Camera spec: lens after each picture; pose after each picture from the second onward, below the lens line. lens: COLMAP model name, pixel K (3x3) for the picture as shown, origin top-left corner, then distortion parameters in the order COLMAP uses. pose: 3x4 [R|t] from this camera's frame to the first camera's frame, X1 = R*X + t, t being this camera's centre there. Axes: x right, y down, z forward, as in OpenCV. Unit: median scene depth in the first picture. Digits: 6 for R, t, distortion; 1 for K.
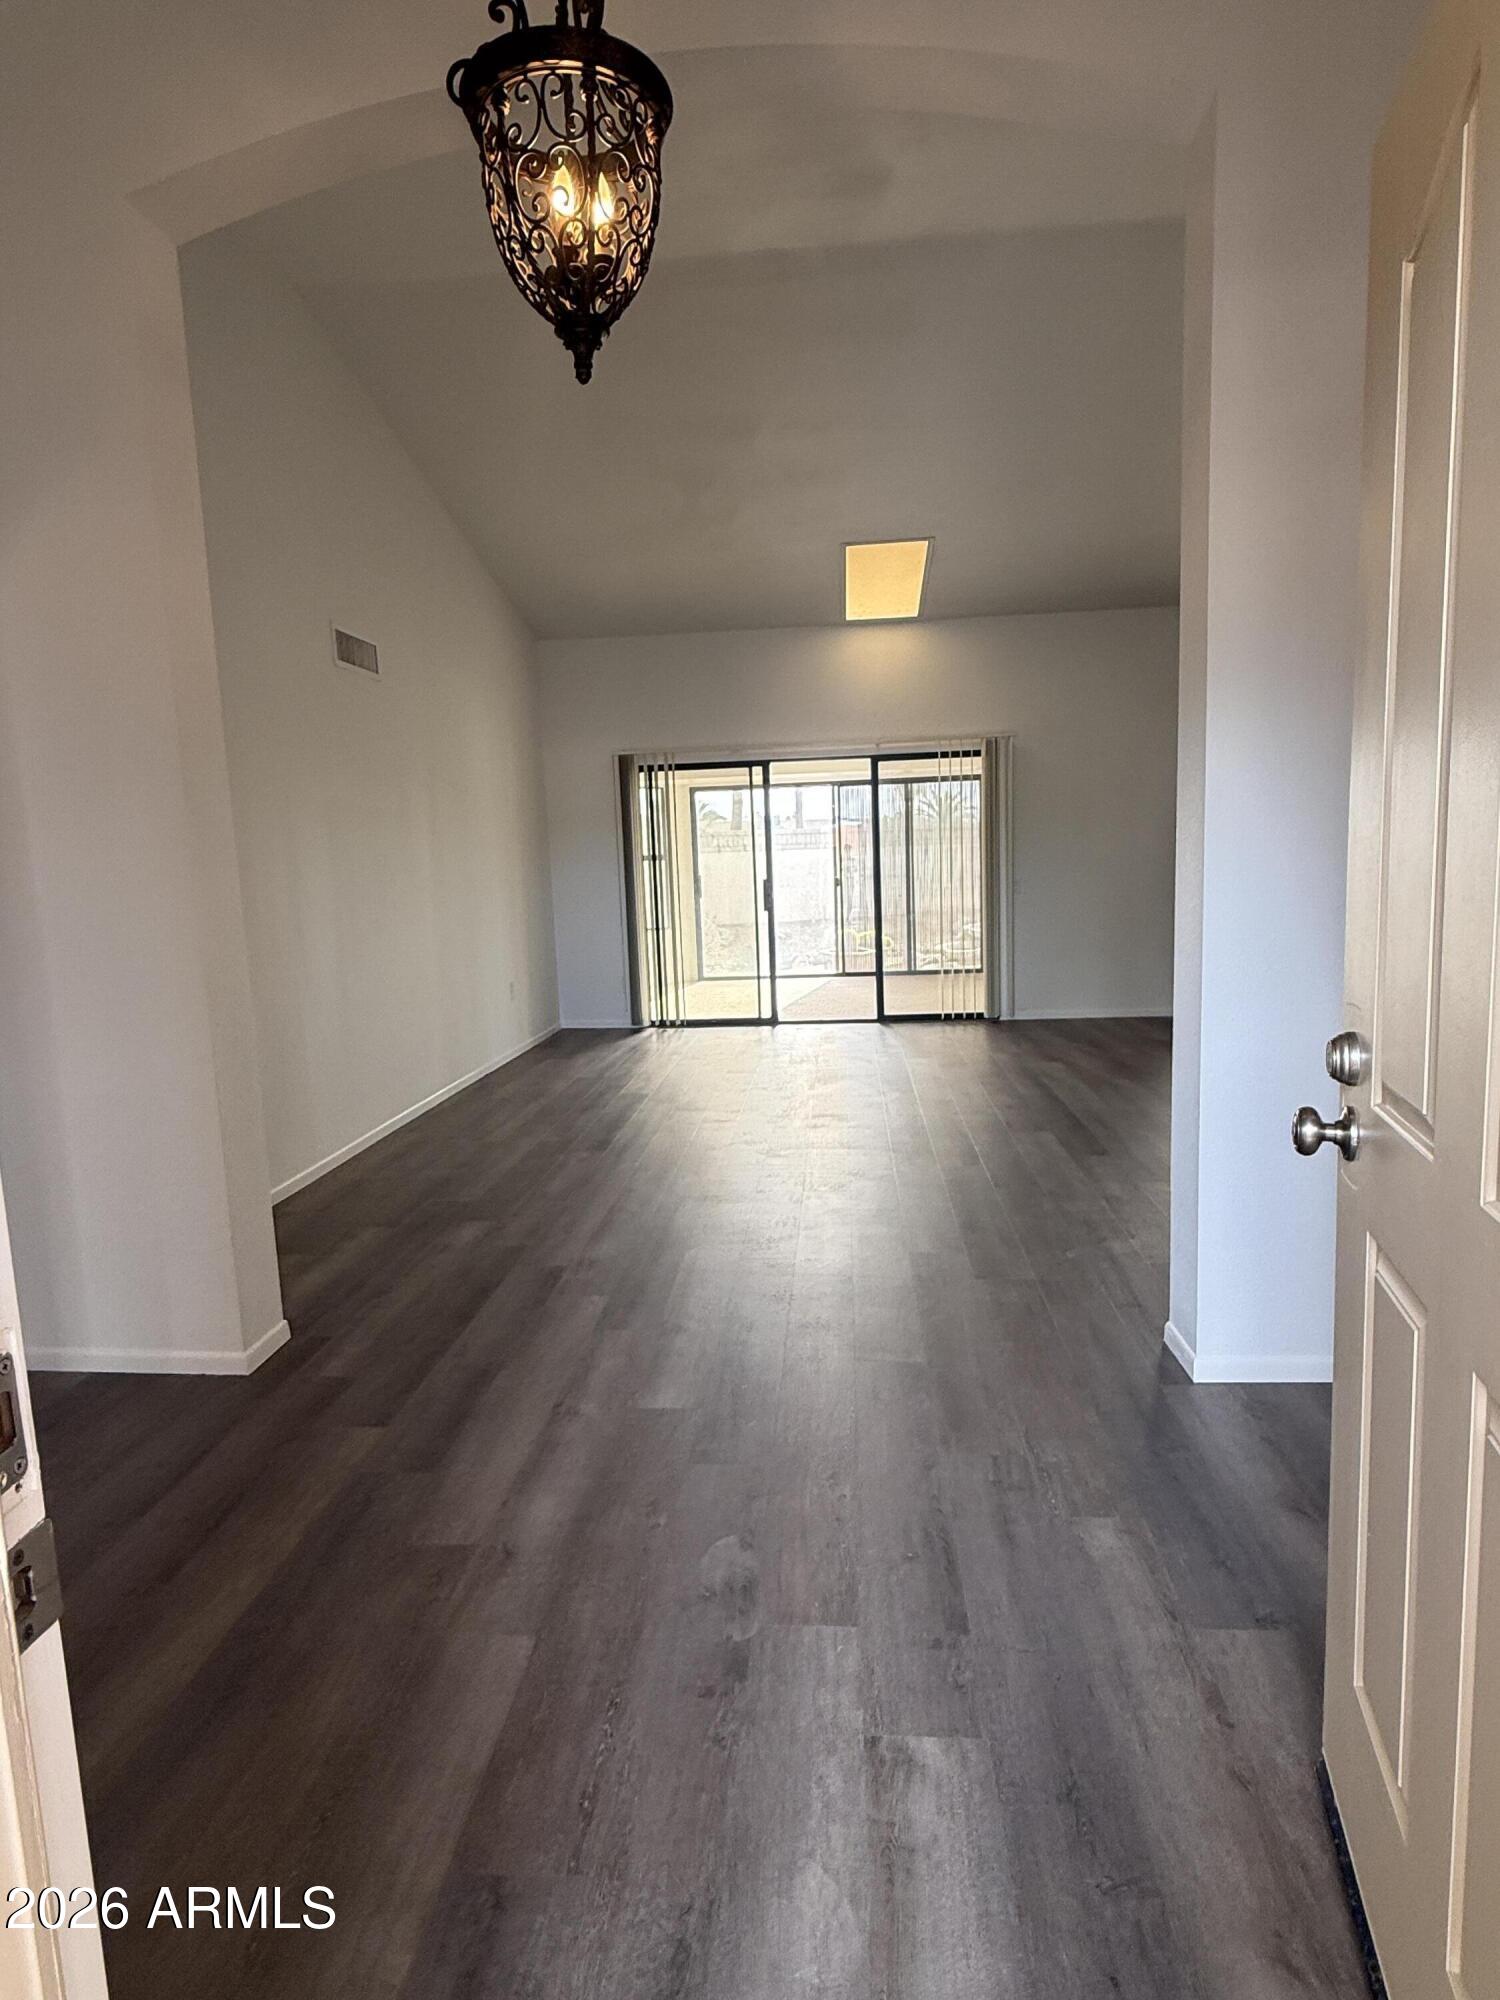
lens RADIAL K [[1094.9, 0, 750.0], [0, 1094.9, 1000.0], [0, 0, 1]] dist [0.000371, -0.000404]
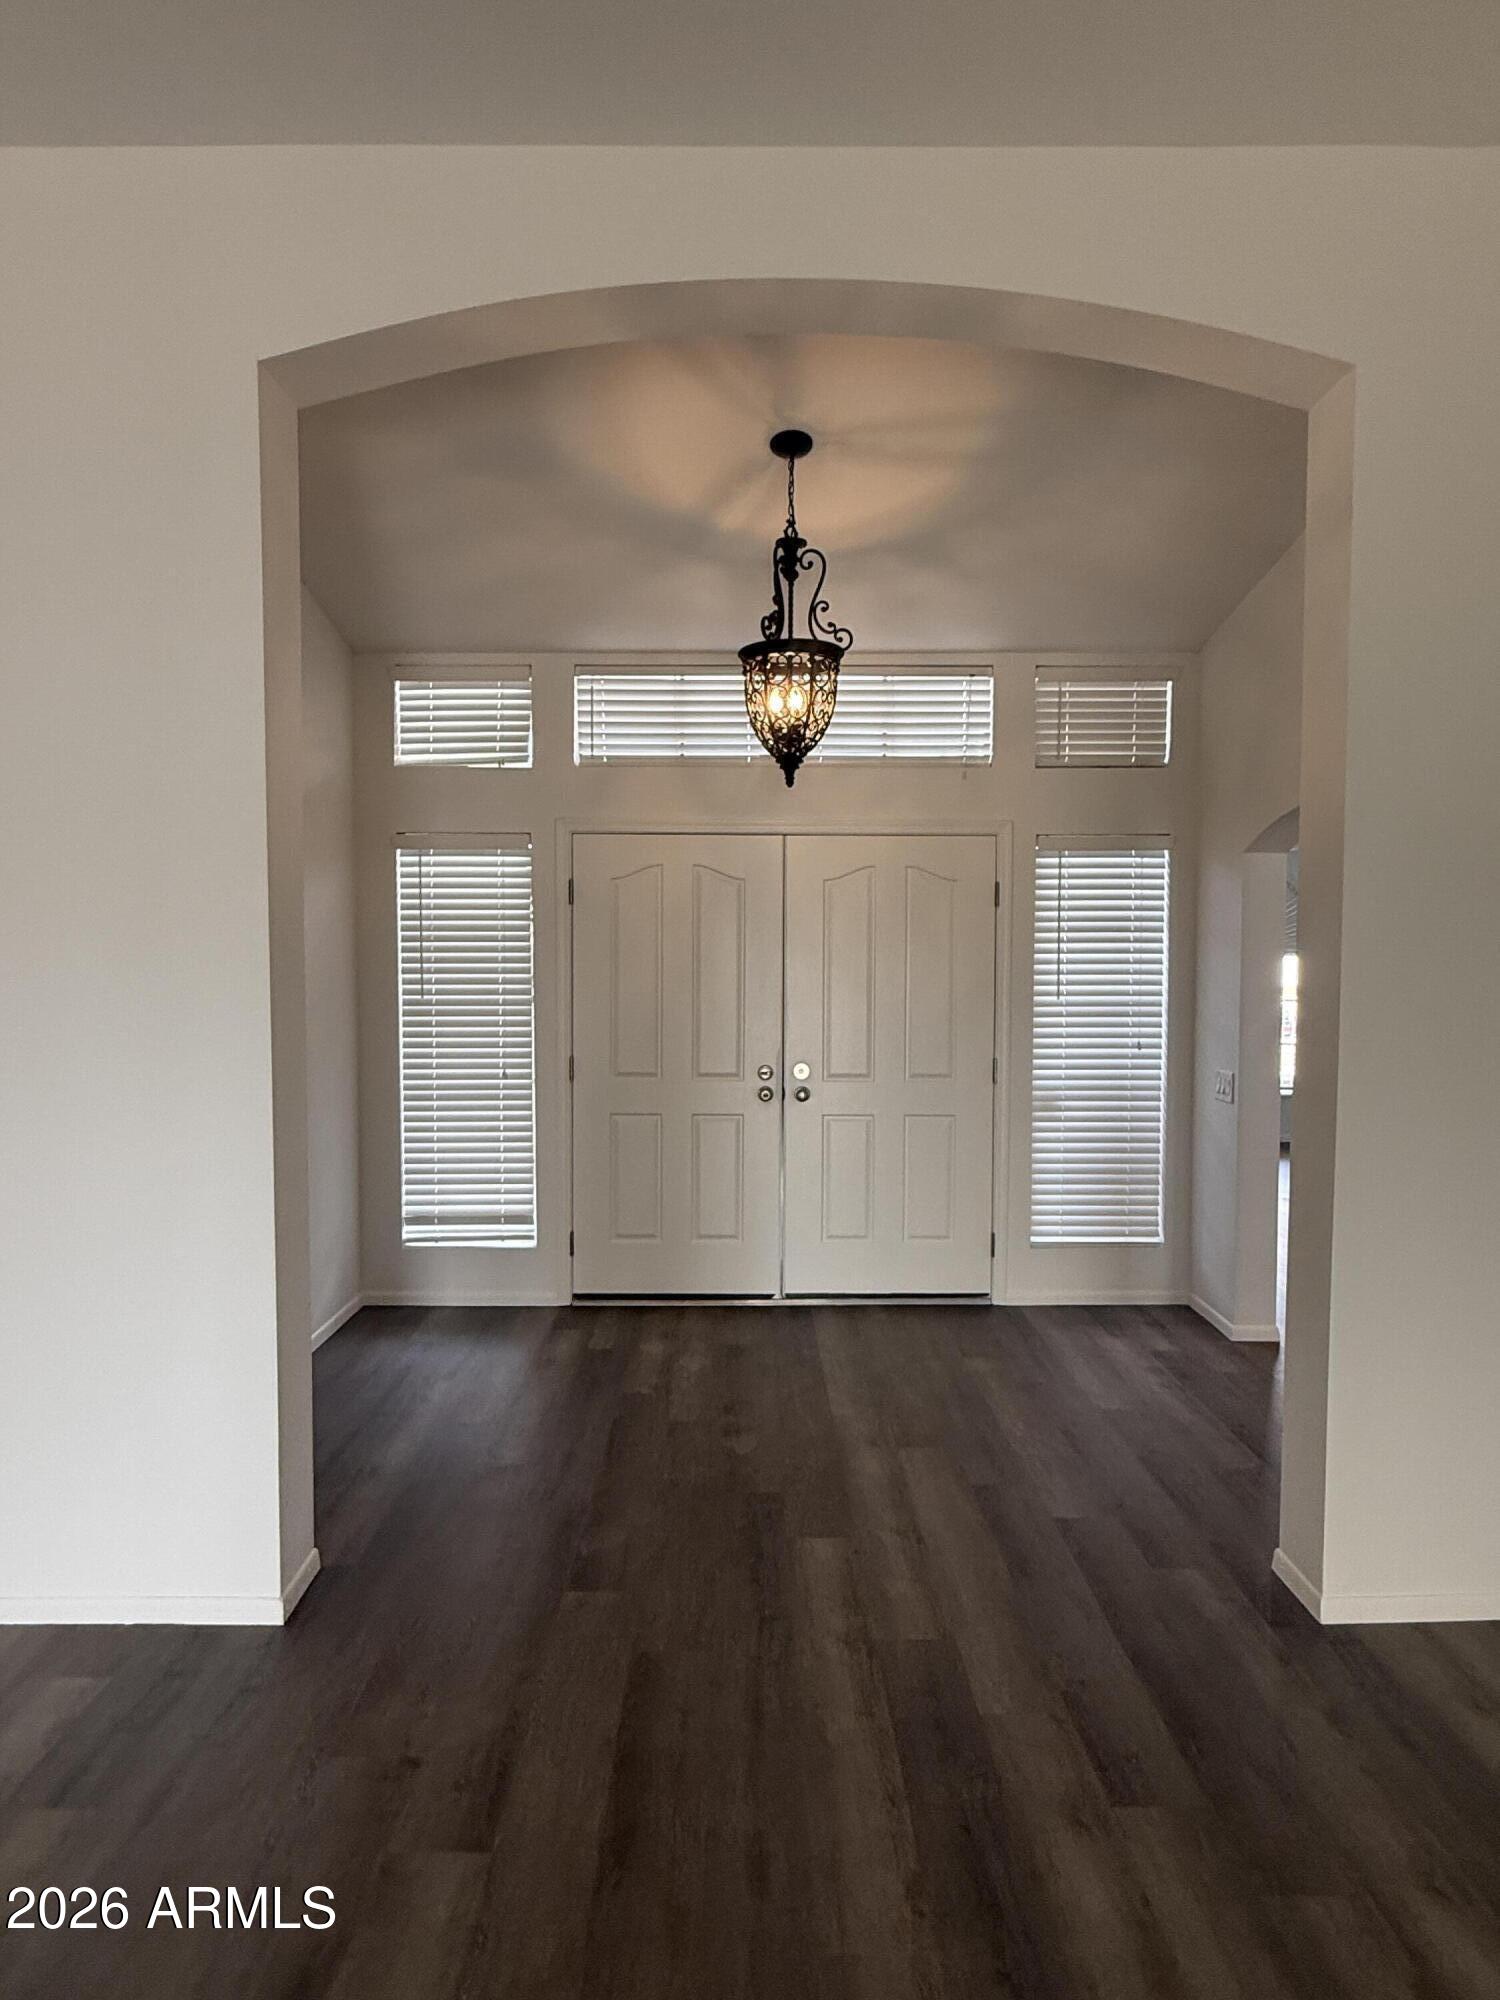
lens RADIAL K [[1094.9, 0, 750.0], [0, 1094.9, 1000.0], [0, 0, 1]] dist [0.000371, -0.000404]
pose [[-0.995532, 0.038019, -0.086435, 0.021761], [0.021949, 0.983462, 0.179781, -0.115416], [0.091840, 0.177080, -0.979902, 0.635386]]
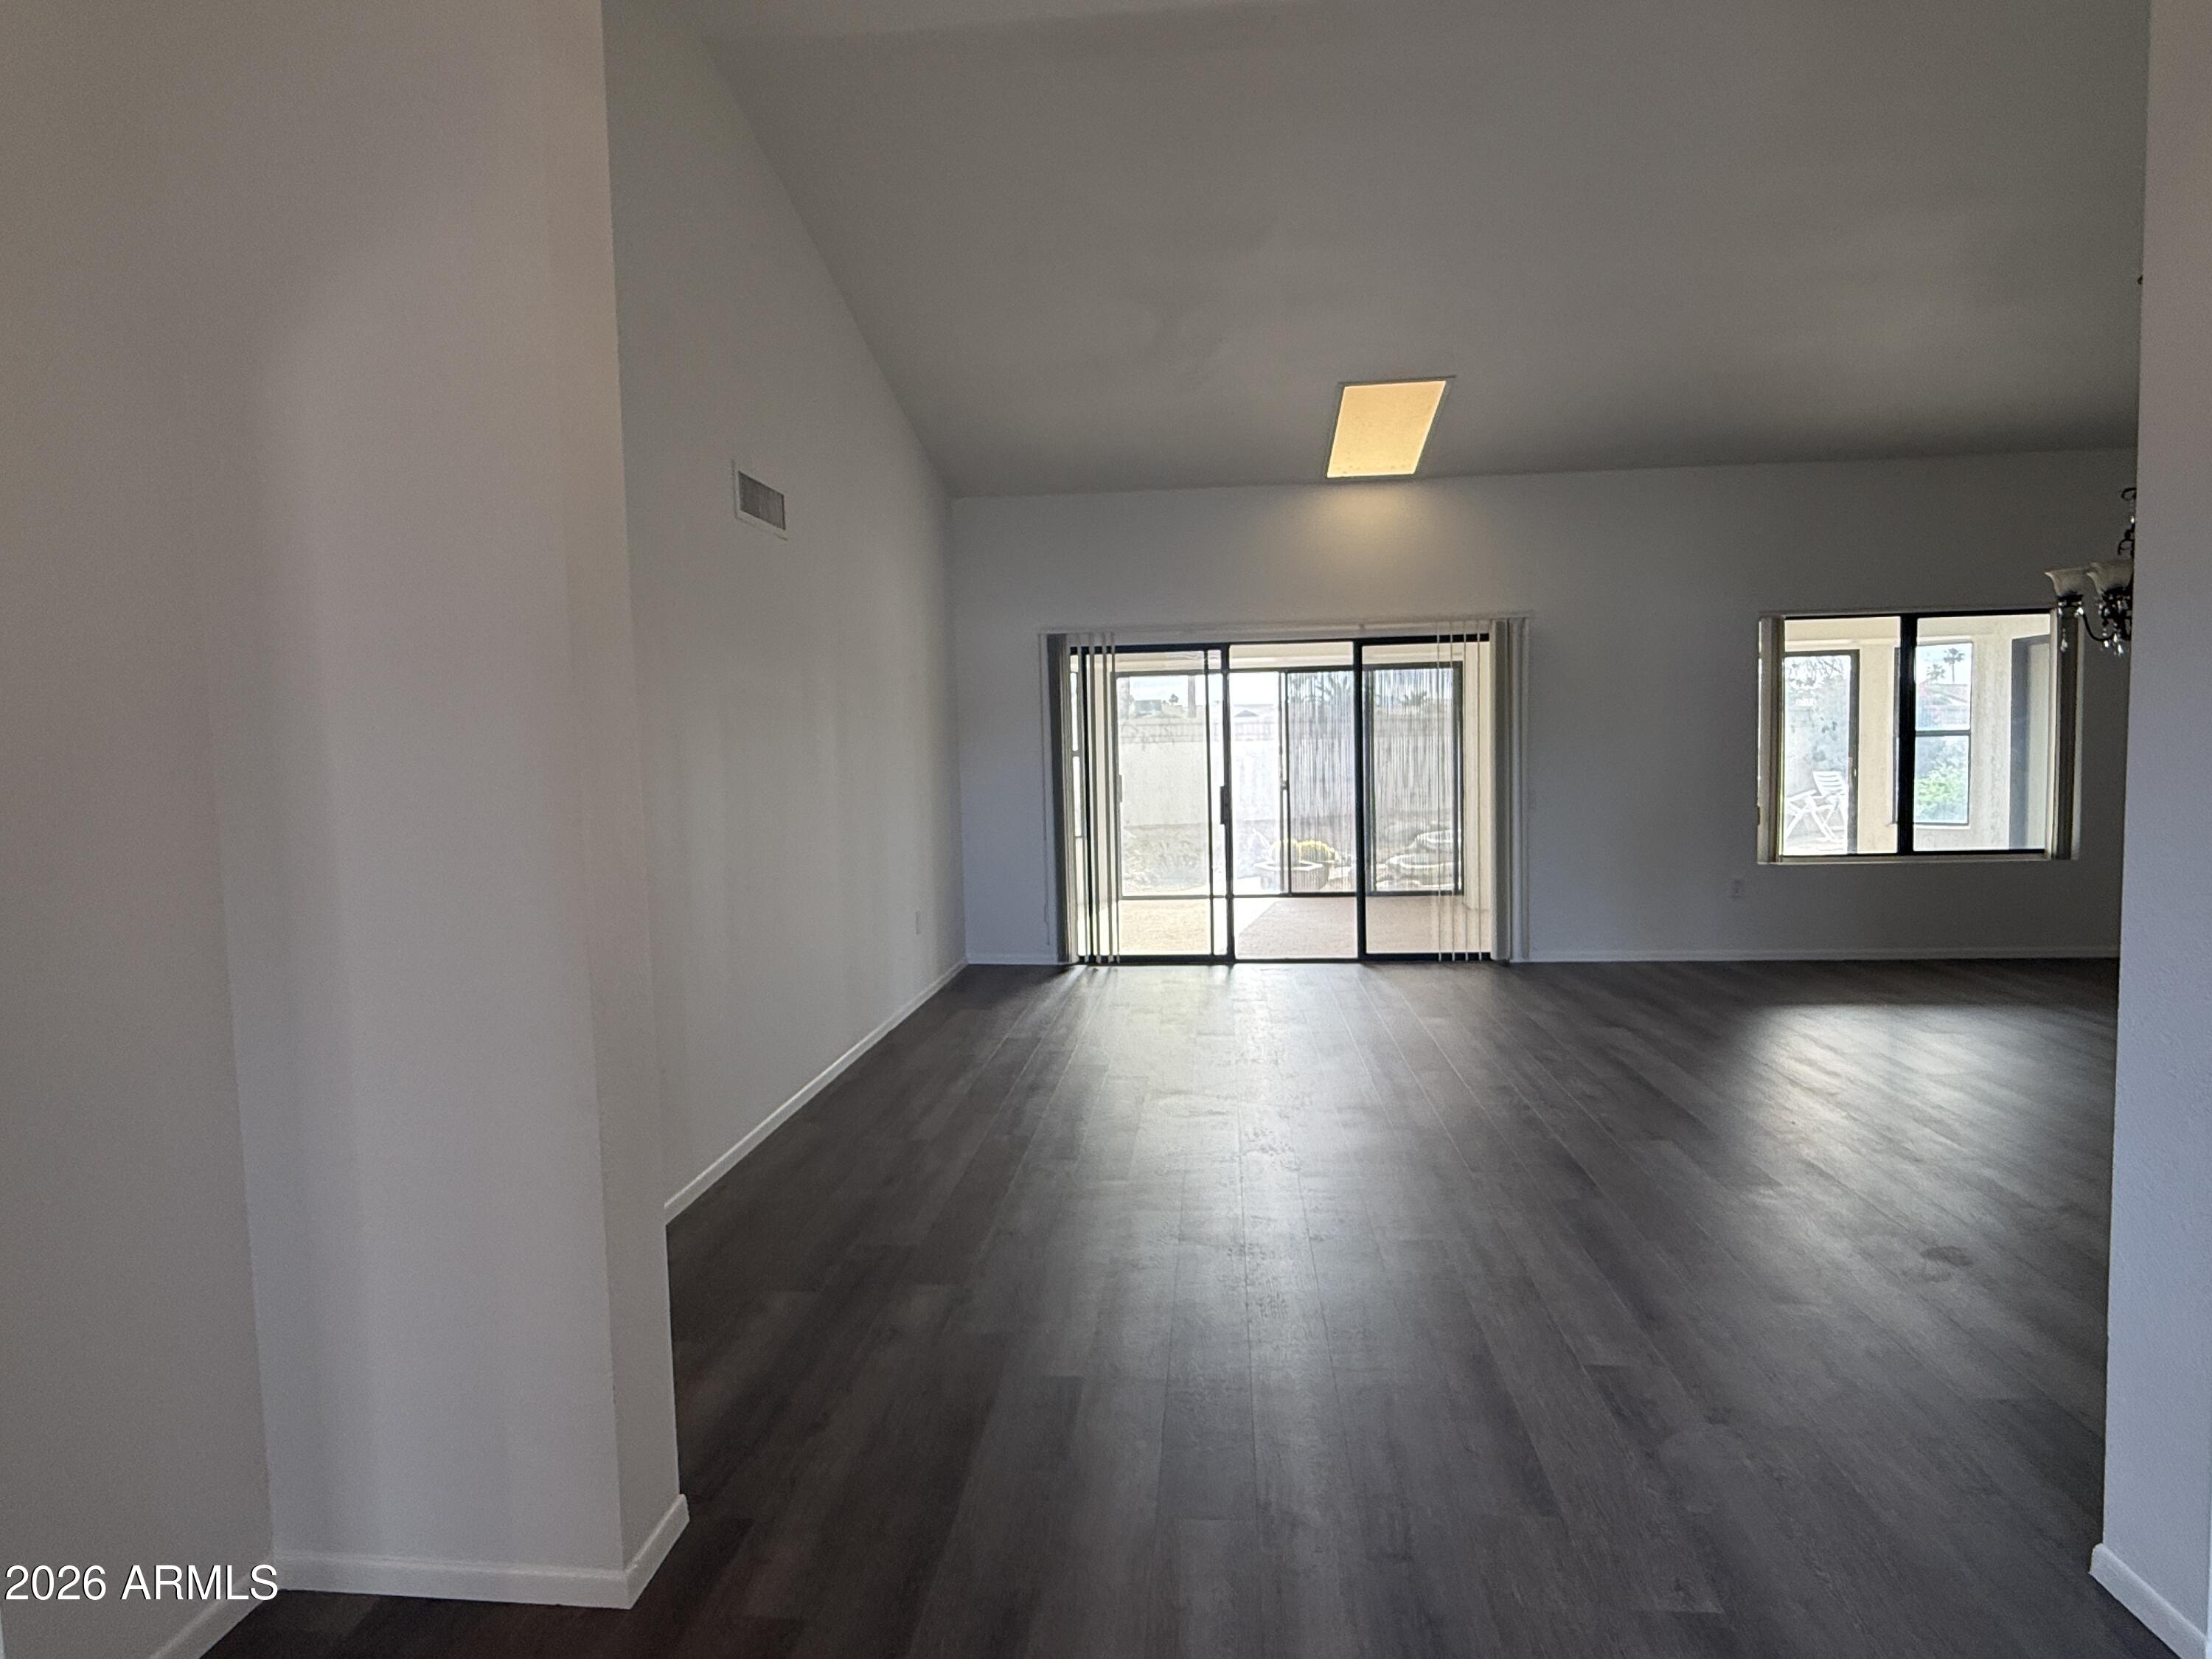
lens RADIAL K [[1210.9, 0, 1112.5], [0, 1210.9, 820.9], [0, 0, 1]] dist [0.000371, -0.000404]
pose [[0.999902, 0.012921, -0.005440, -0.064794], [-0.013255, 0.997699, -0.066486, -0.023035], [0.004569, 0.066551, 0.997773, 0.098019]]
